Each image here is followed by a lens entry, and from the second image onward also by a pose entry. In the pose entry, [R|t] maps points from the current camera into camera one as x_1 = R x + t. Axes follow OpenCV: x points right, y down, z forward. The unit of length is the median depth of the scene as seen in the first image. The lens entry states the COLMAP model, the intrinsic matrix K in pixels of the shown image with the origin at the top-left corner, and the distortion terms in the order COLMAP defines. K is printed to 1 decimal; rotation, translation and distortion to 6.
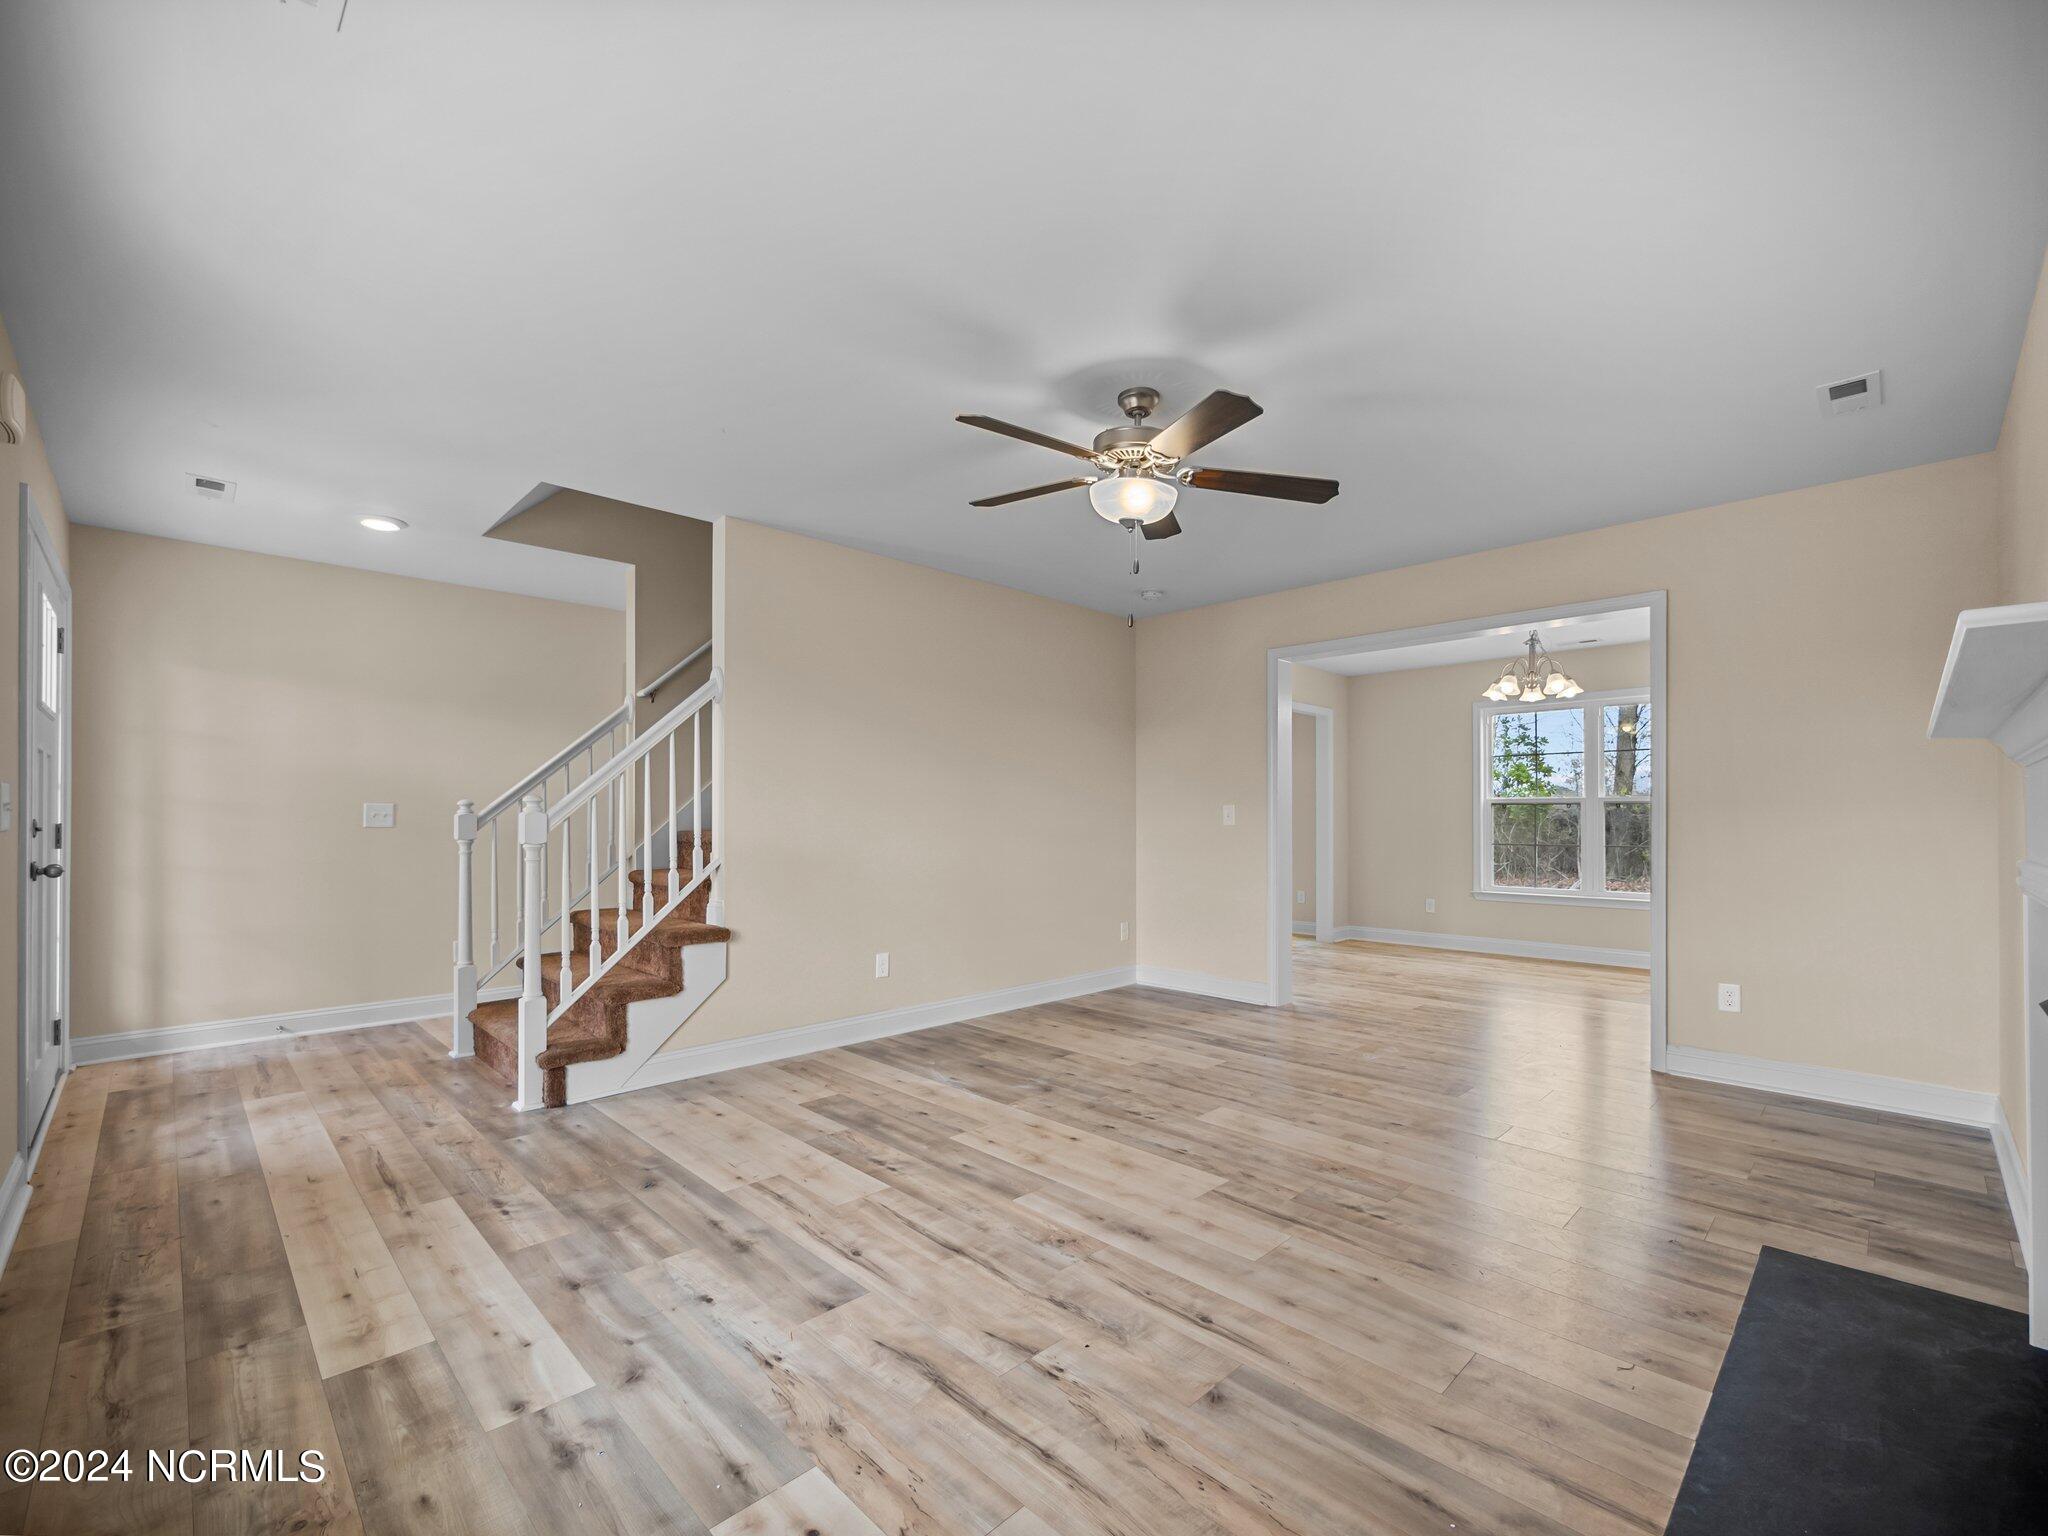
lens RADIAL K [[872.2, 0, 1026.3], [0, 872.2, 810.4], [0, 0, 1]] dist [-0.000500, -0.000193]
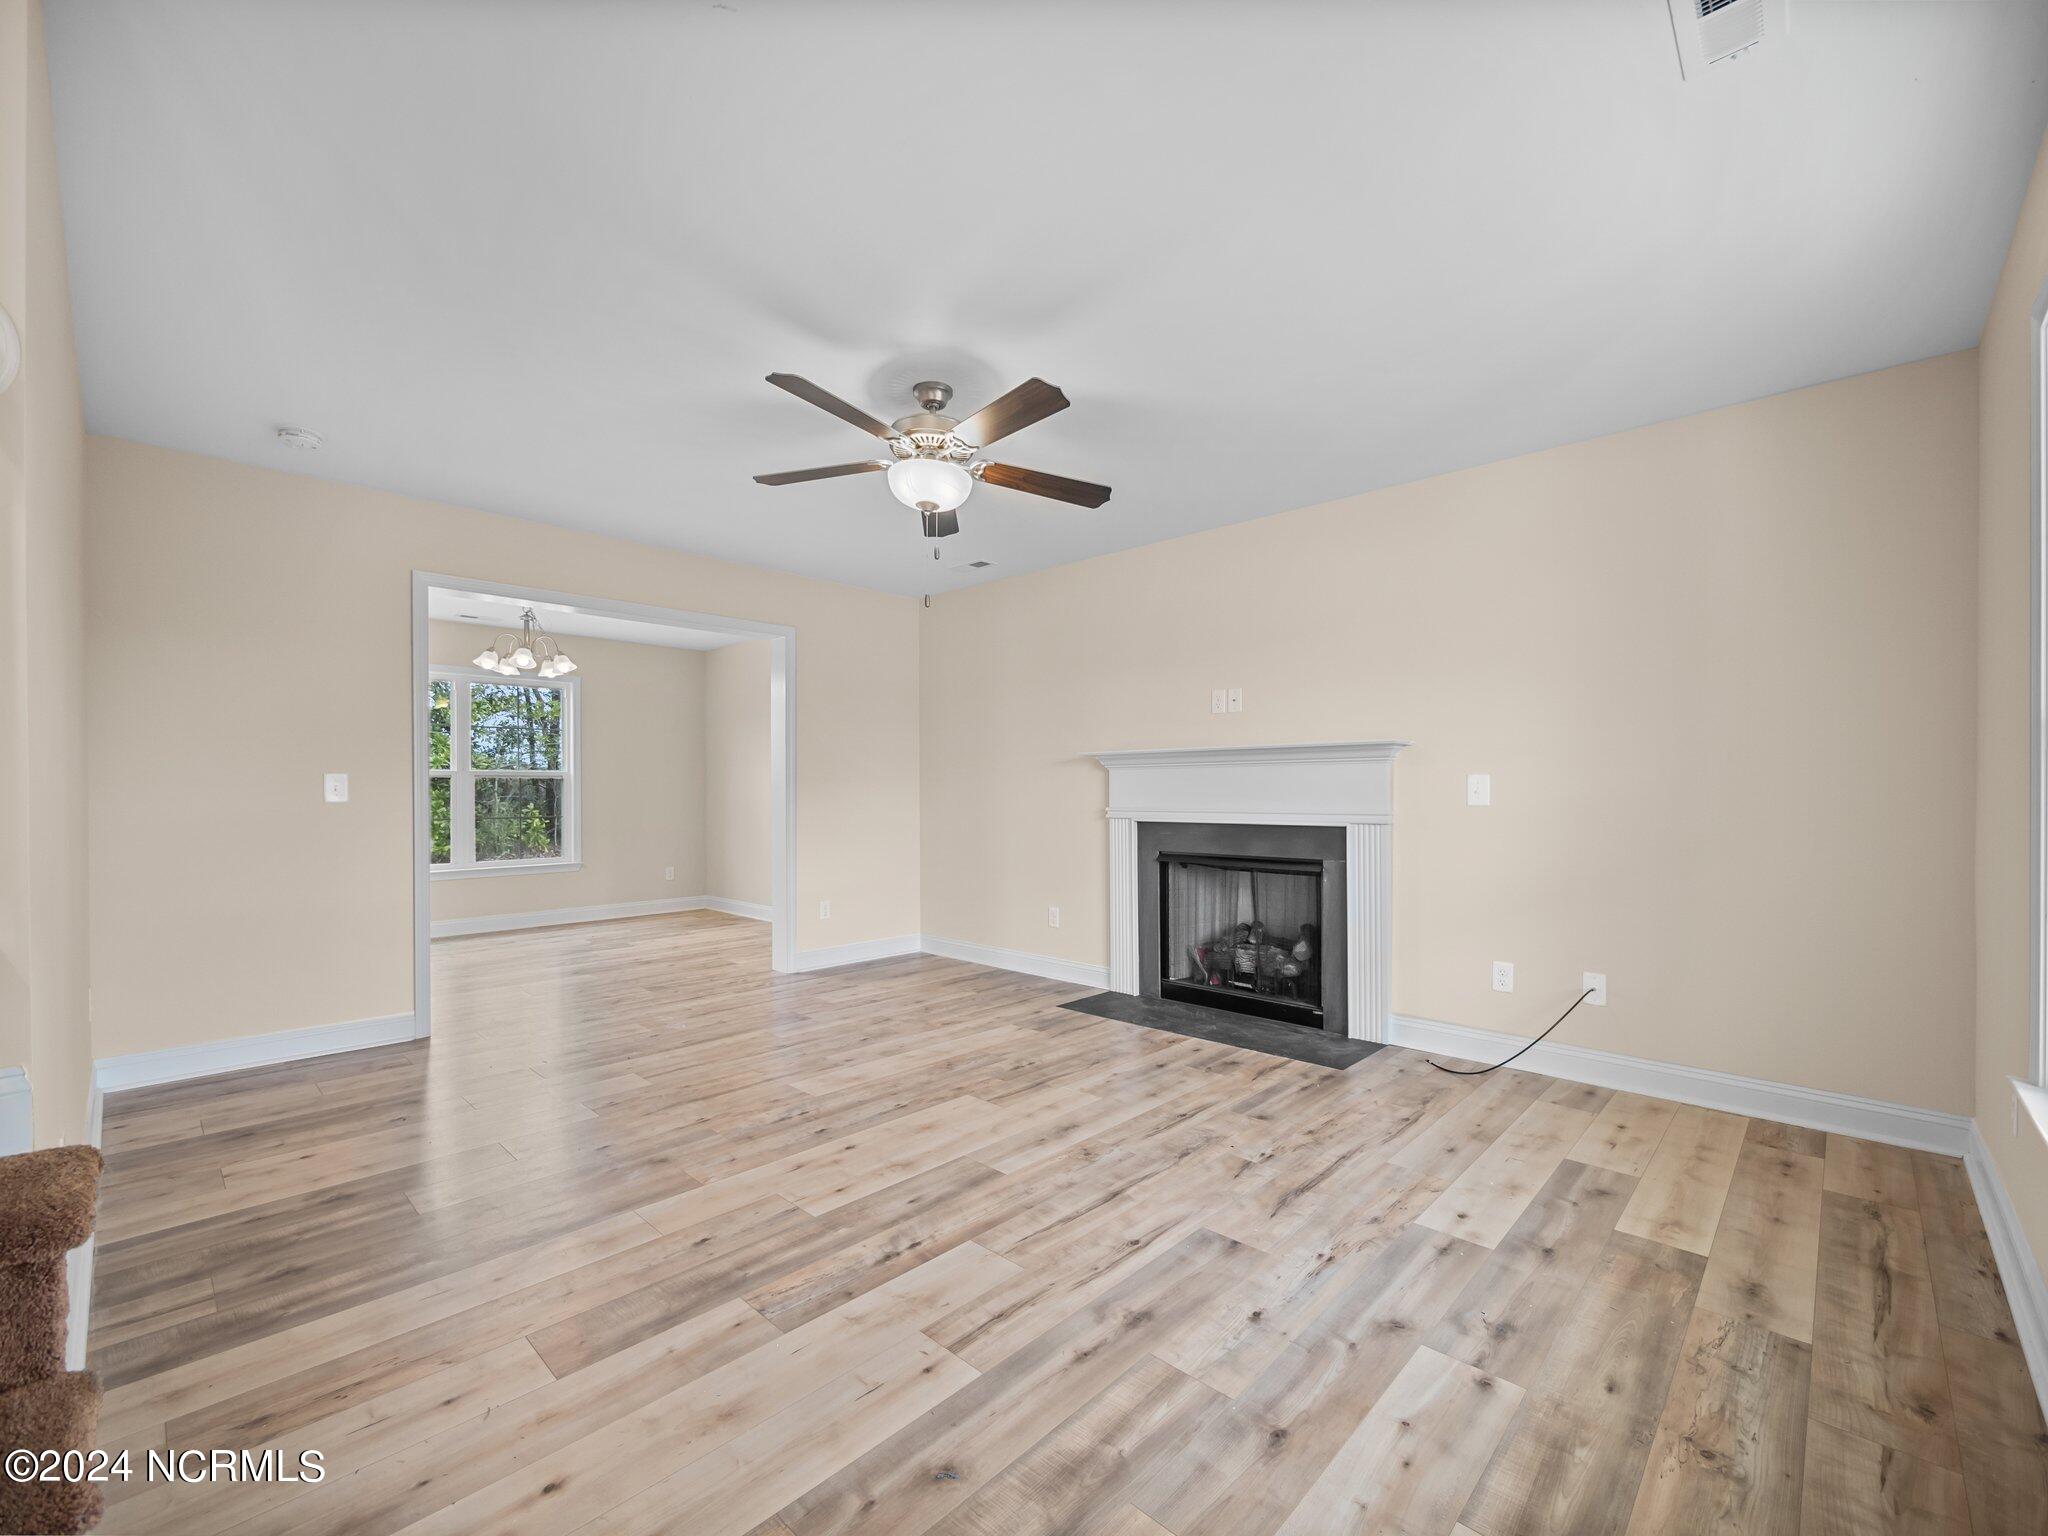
lens RADIAL K [[868.2, 0, 1028.3], [0, 868.2, 789.7], [0, 0, 1]] dist [-0.002748, -0.000191]
pose [[-0.032050, 0.002451, 0.999483, -1.073737], [-0.008496, 0.999960, -0.002724, 0.010569], [-0.999450, -0.008579, -0.032028, 1.075940]]
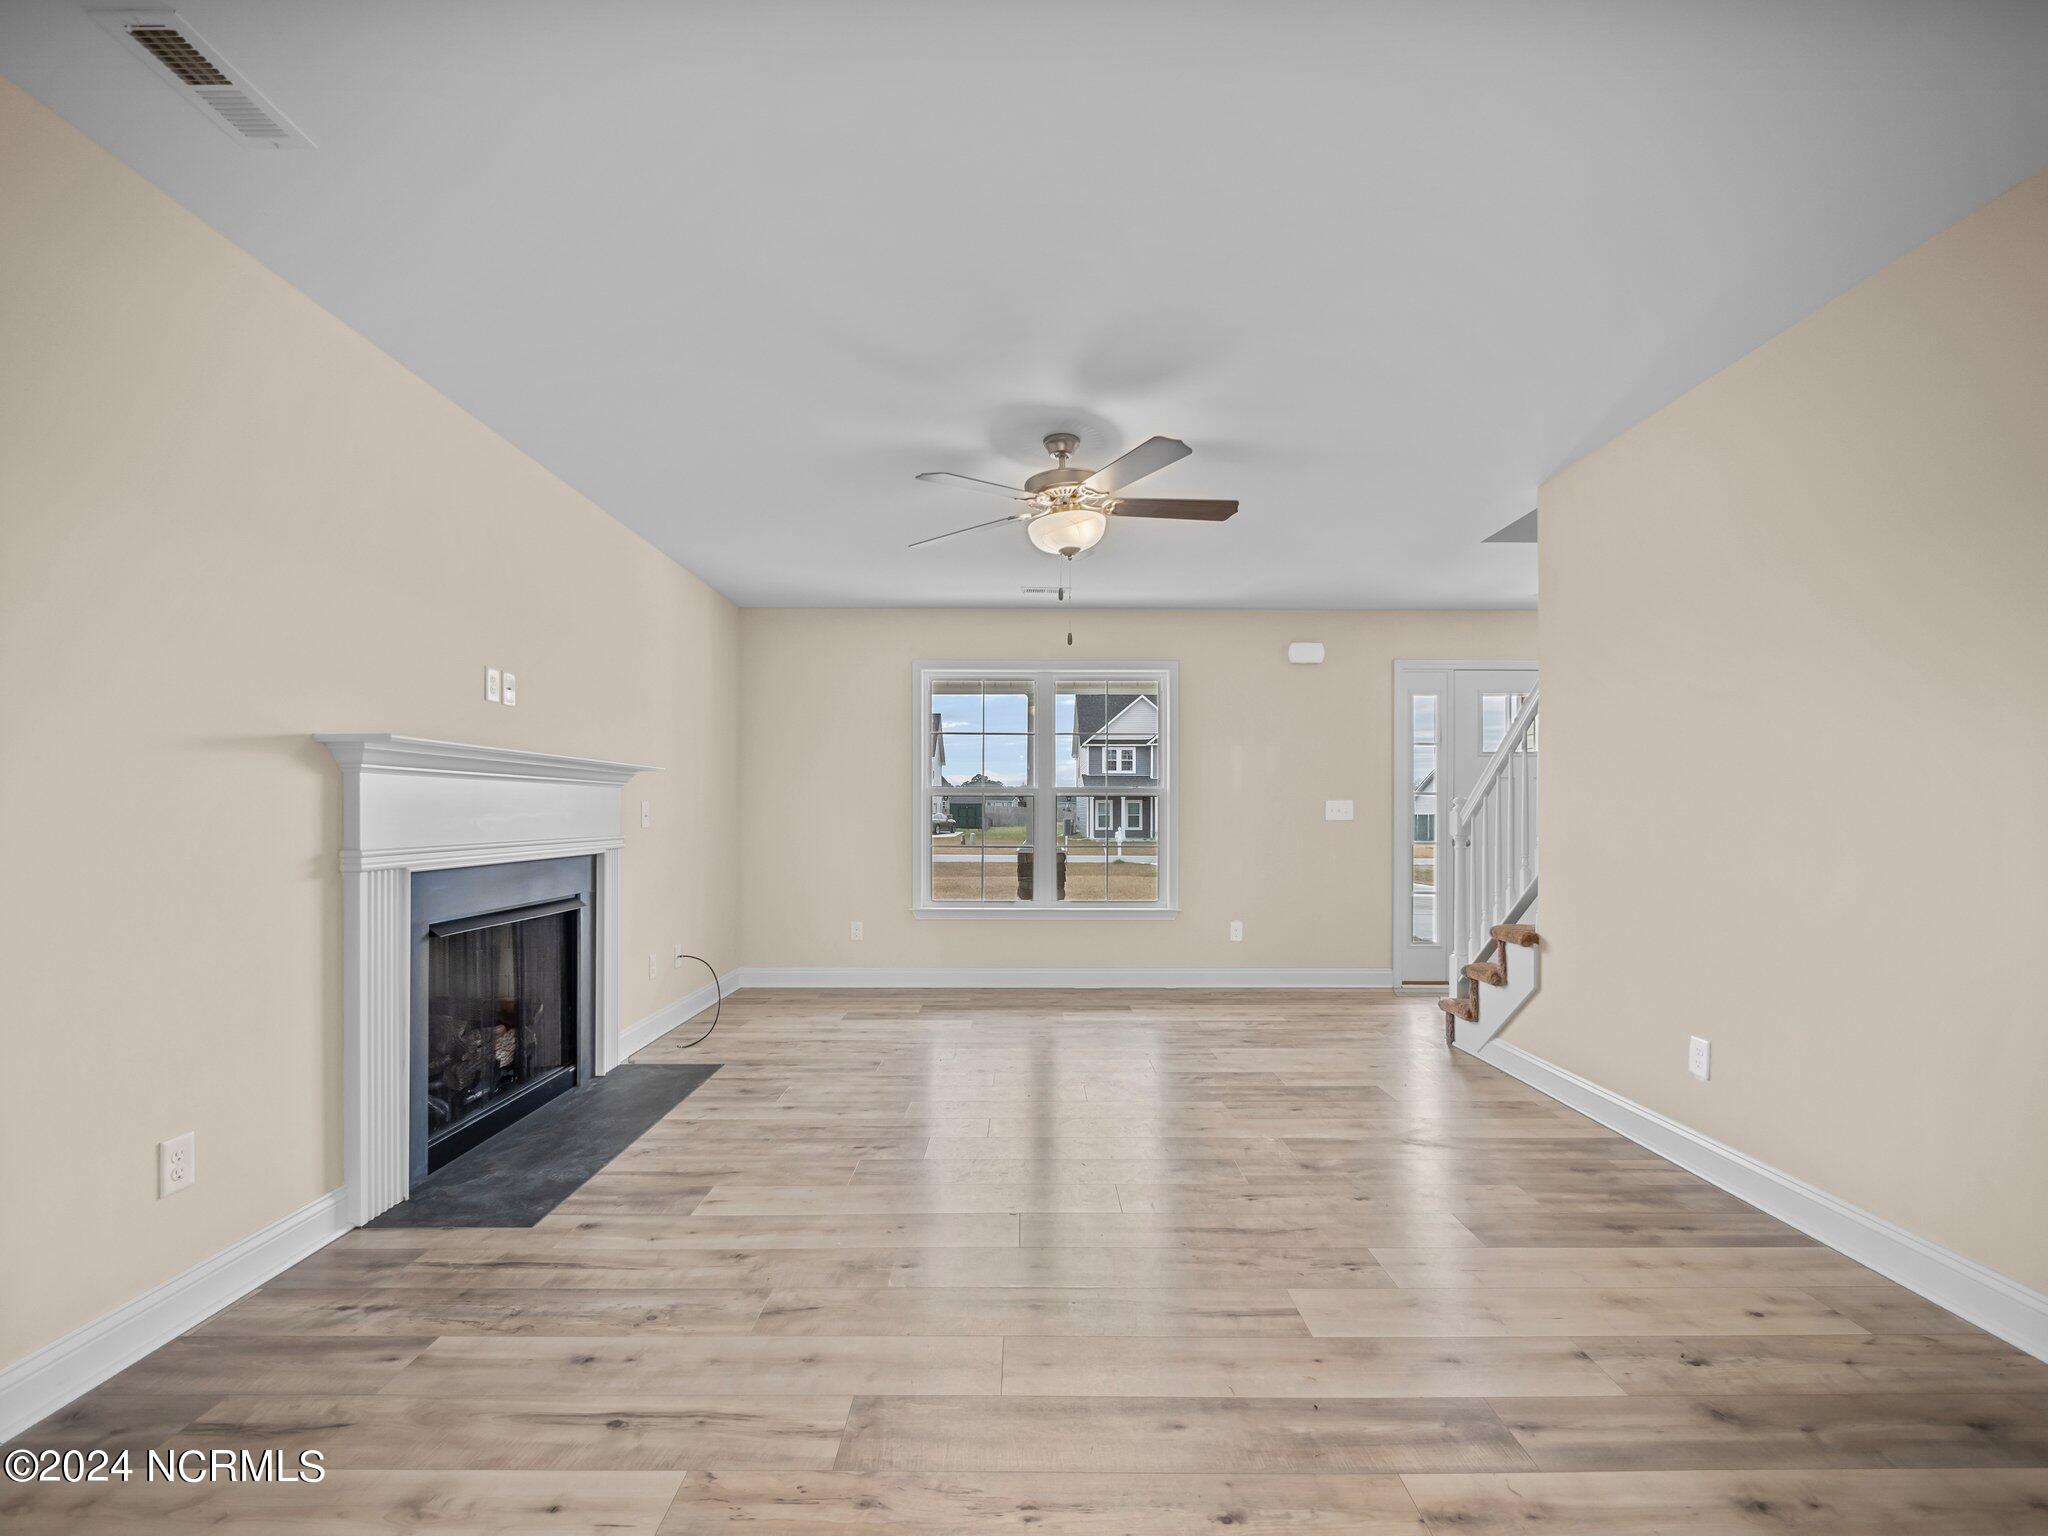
lens RADIAL K [[872.2, 0, 1026.3], [0, 872.2, 810.4], [0, 0, 1]] dist [-0.000500, -0.000193]
pose [[-0.699134, -0.004056, -0.714979, 1.123613], [0.007226, 0.999893, -0.012738, 0.020921], [0.714954, -0.014072, -0.699030, 2.047393]]
